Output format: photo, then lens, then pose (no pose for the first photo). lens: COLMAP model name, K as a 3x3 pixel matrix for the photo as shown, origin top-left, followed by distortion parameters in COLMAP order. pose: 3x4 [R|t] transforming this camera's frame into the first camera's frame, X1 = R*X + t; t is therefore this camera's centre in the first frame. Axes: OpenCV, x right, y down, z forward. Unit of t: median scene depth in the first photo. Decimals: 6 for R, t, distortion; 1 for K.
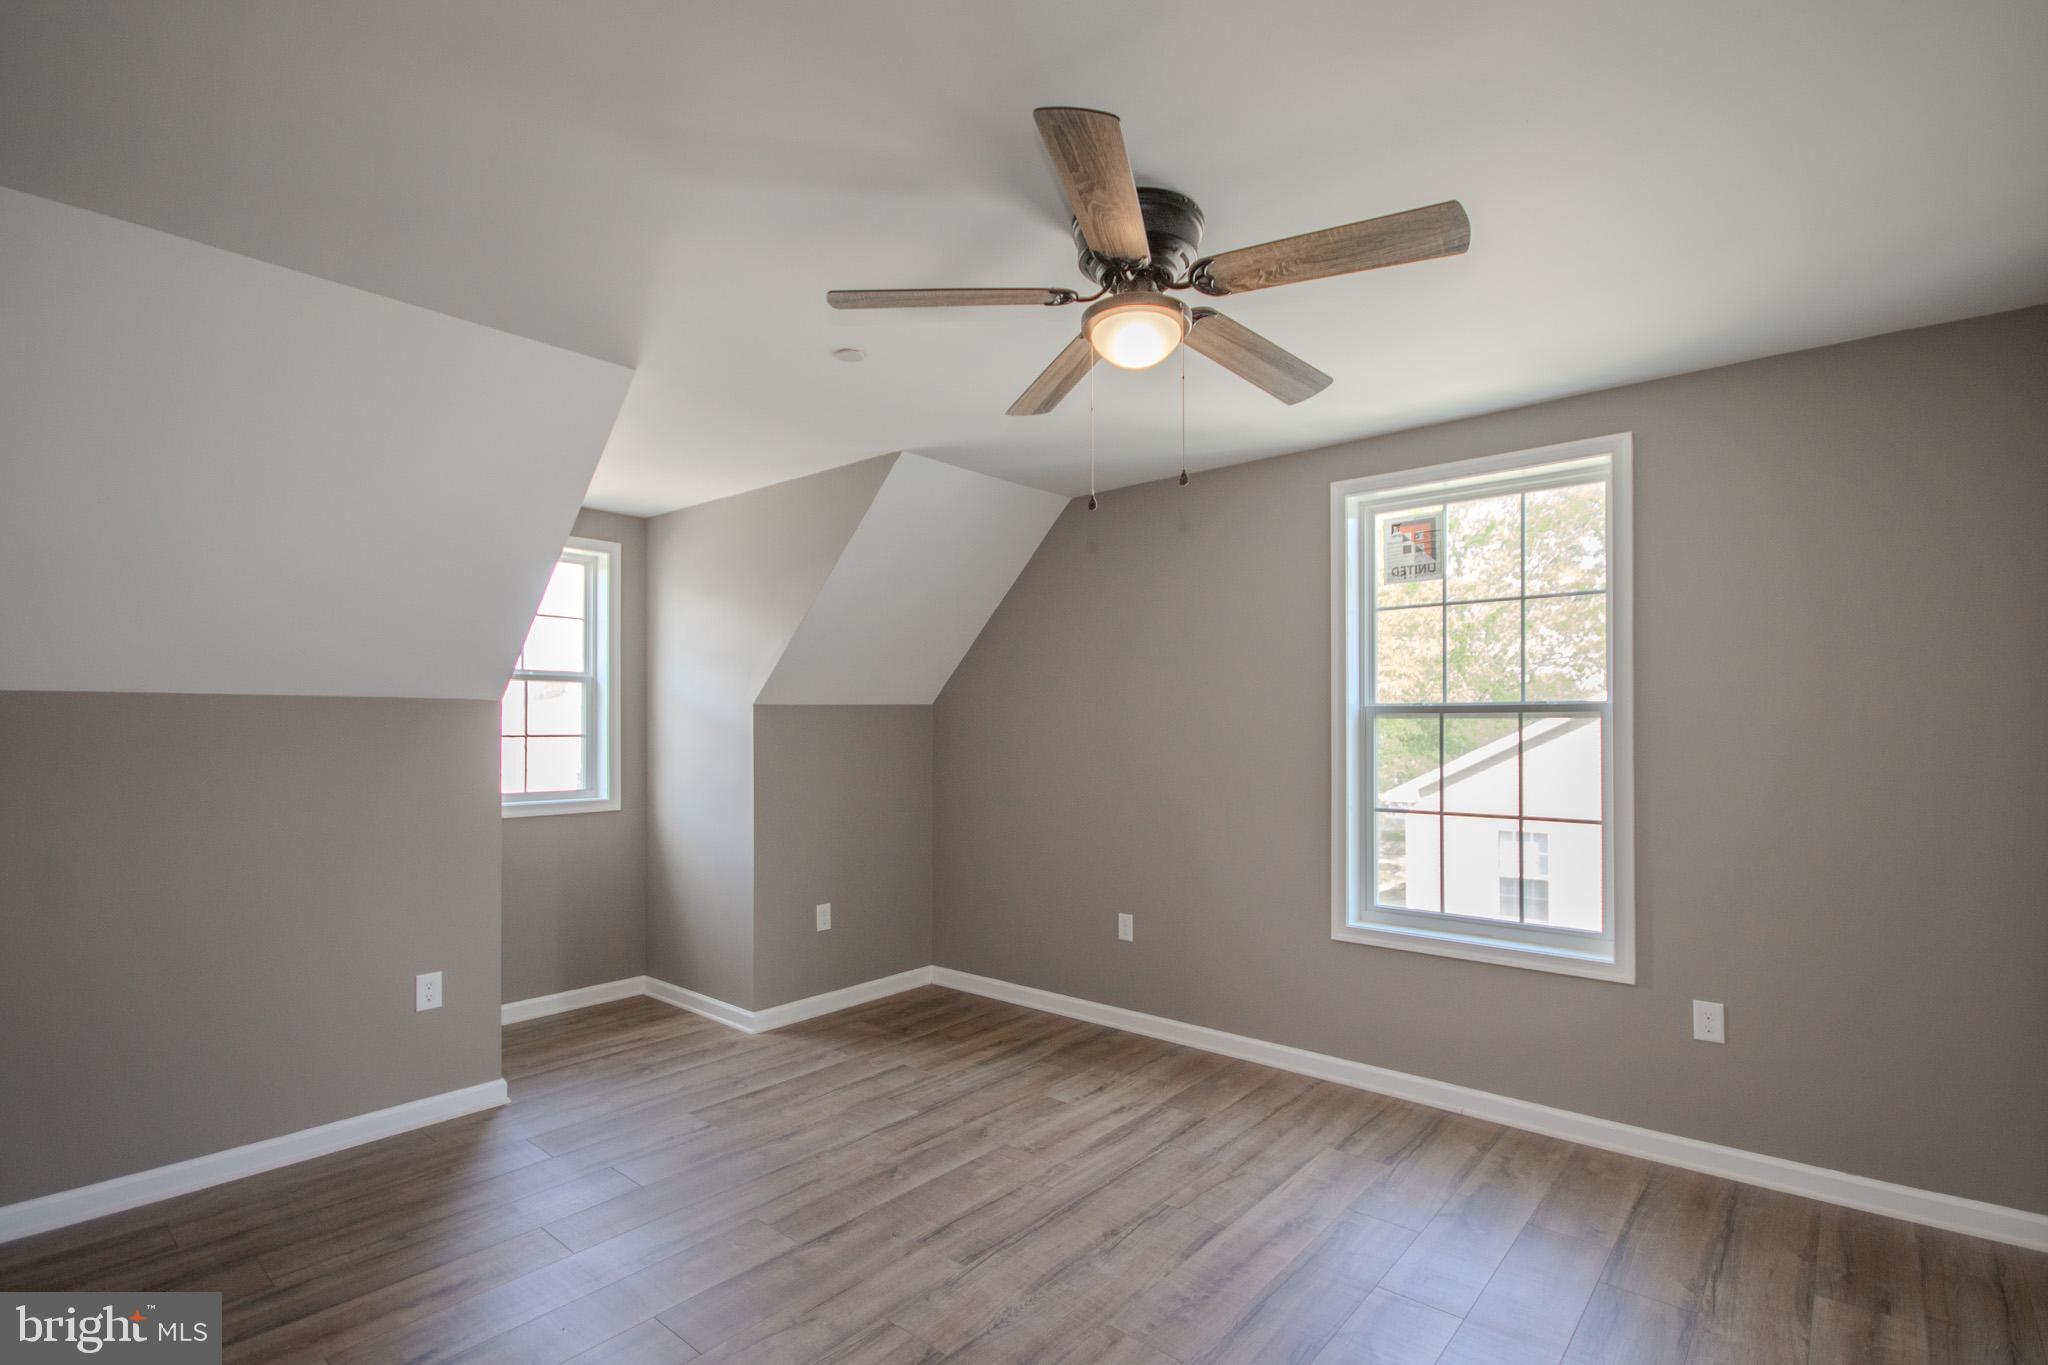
lens RADIAL K [[962.8, 0, 1019.6], [0, 962.8, 722.6], [0, 0, 1]] dist [-0.000731, -0.000623]
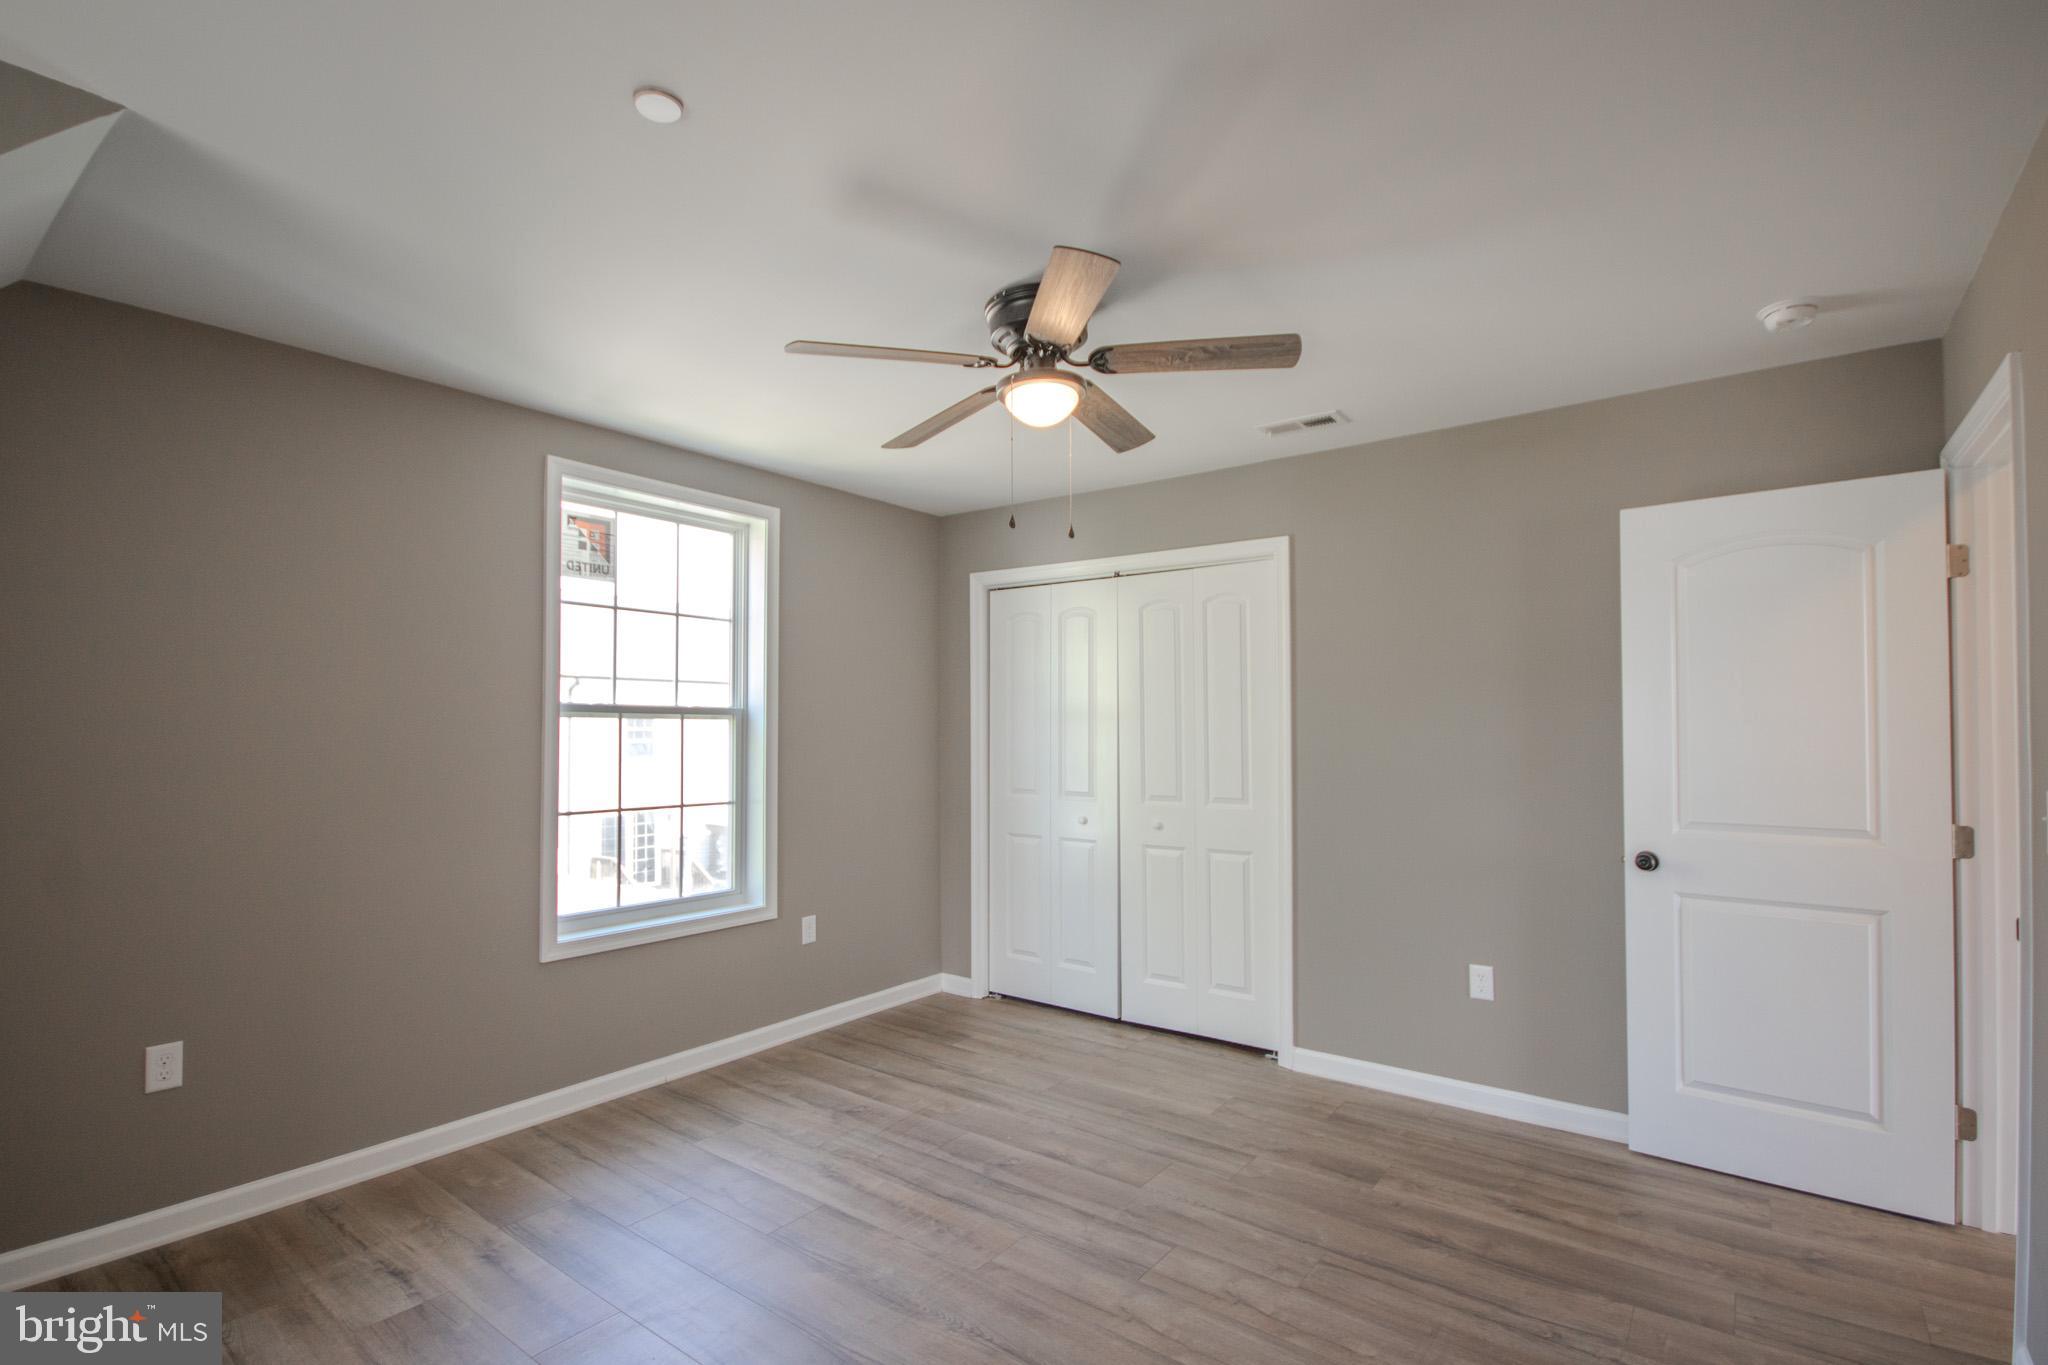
lens RADIAL K [[932.4, 0, 1039.1], [0, 932.4, 714.8], [0, 0, 1]] dist [-0.005683, -0.000714]
pose [[-0.062145, 0.017620, 0.997912, -0.585156], [-0.002302, 0.999839, -0.017797, 0.009290], [-0.998064, -0.003404, -0.062095, 0.605922]]
